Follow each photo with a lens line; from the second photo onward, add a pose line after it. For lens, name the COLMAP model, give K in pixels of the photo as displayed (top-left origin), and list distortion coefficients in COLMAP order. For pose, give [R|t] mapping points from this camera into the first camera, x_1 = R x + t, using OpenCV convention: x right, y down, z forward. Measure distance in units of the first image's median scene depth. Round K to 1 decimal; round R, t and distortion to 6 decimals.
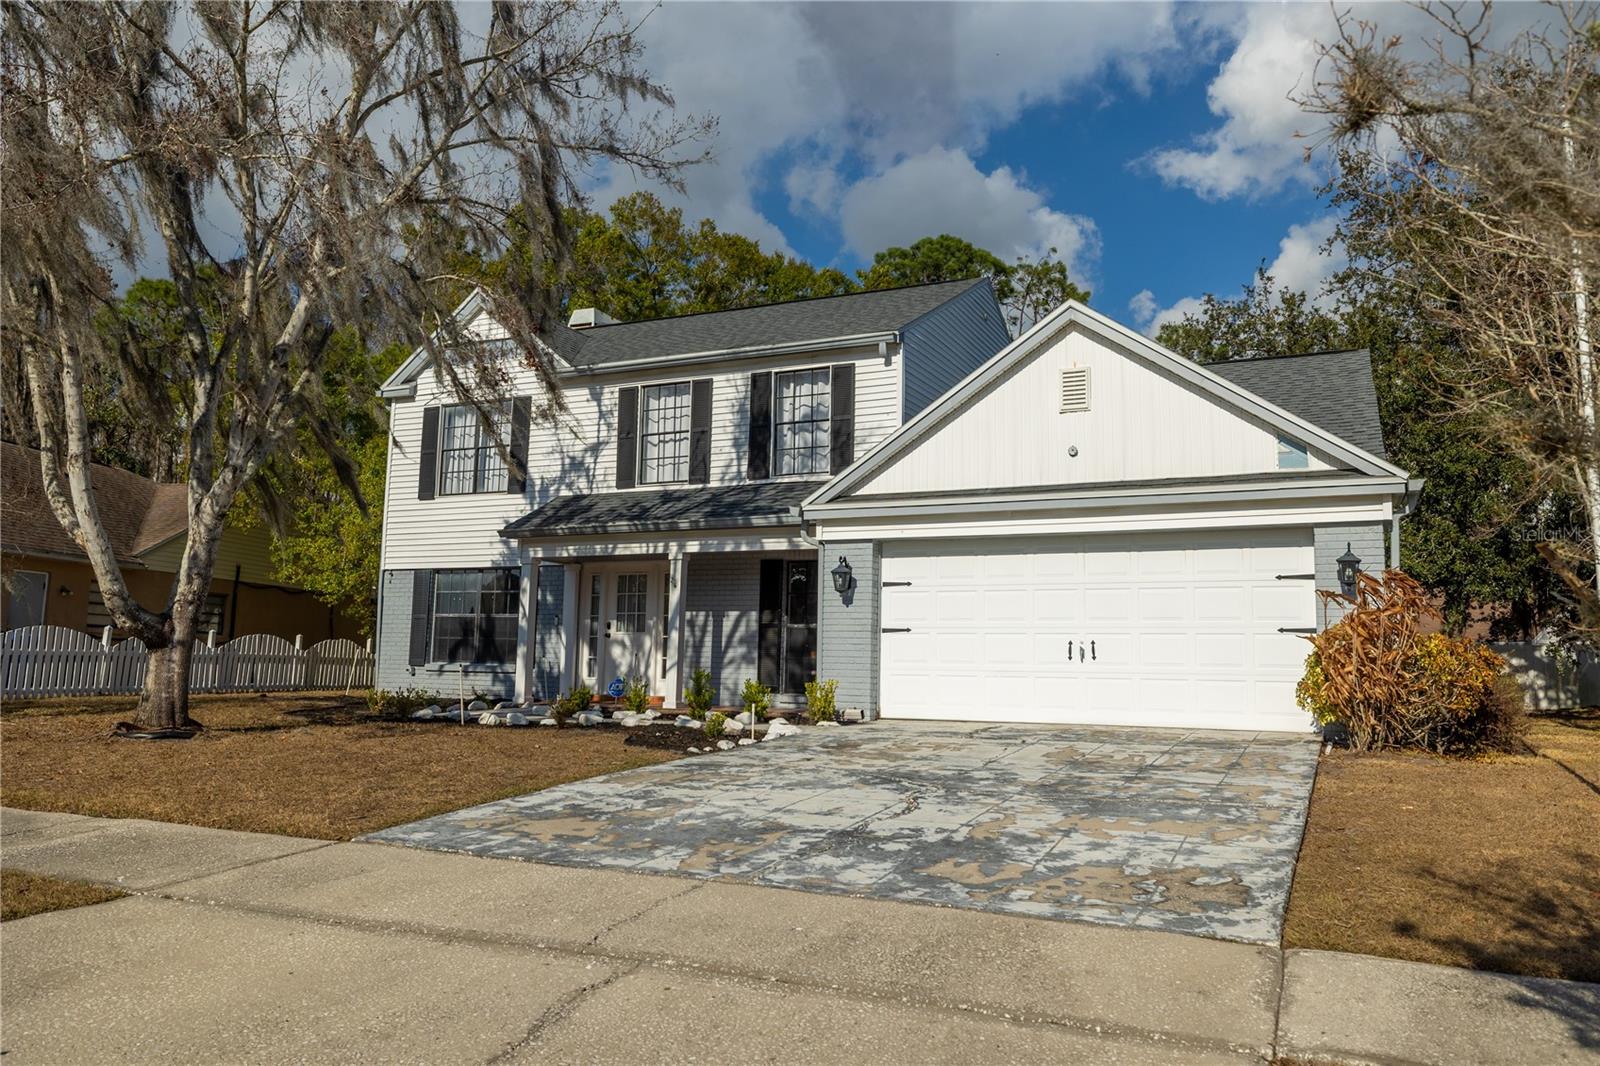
lens RADIAL K [[1161.0, 0, 802.2], [0, 1161.0, 530.5], [0, 0, 1]] dist [-0.017920, 0.004611]
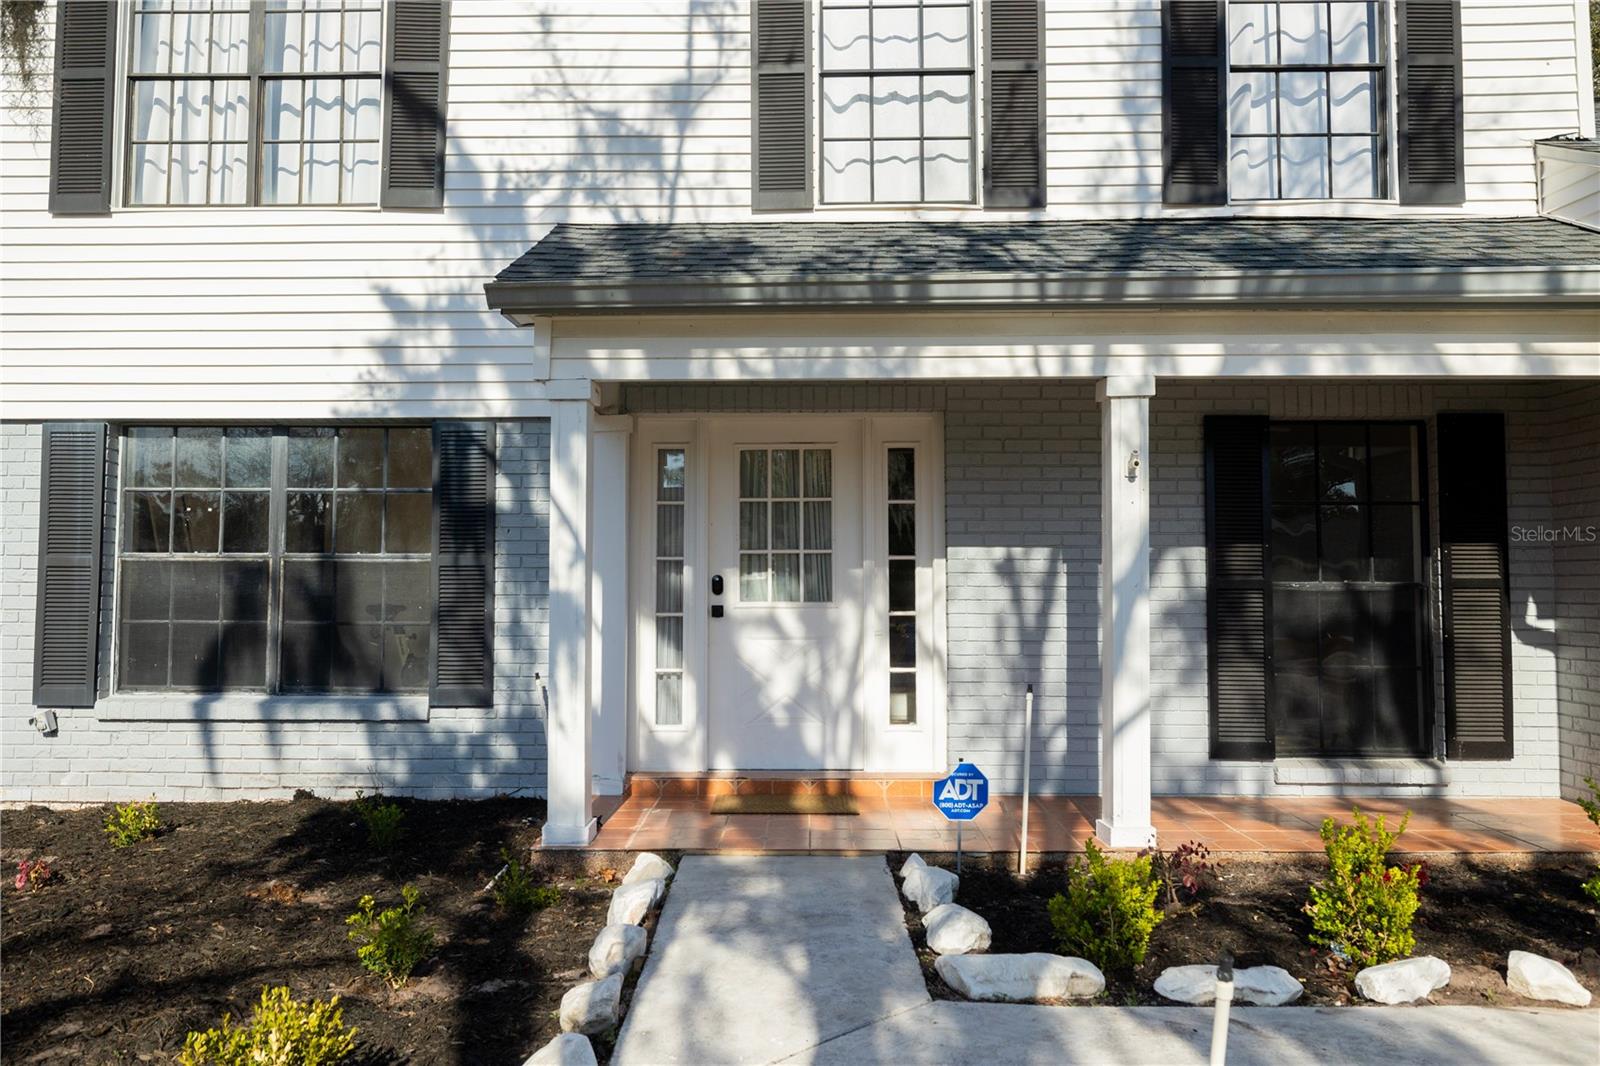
lens RADIAL K [[1161.0, 0, 793.2], [0, 1161.0, 547.0], [0, 0, 1]] dist [-0.017920, 0.004611]
pose [[0.902184, -0.011948, 0.431187, -0.322647], [-0.026187, 0.996255, 0.082399, 0.041056], [-0.430556, -0.085631, 0.898492, 0.686163]]
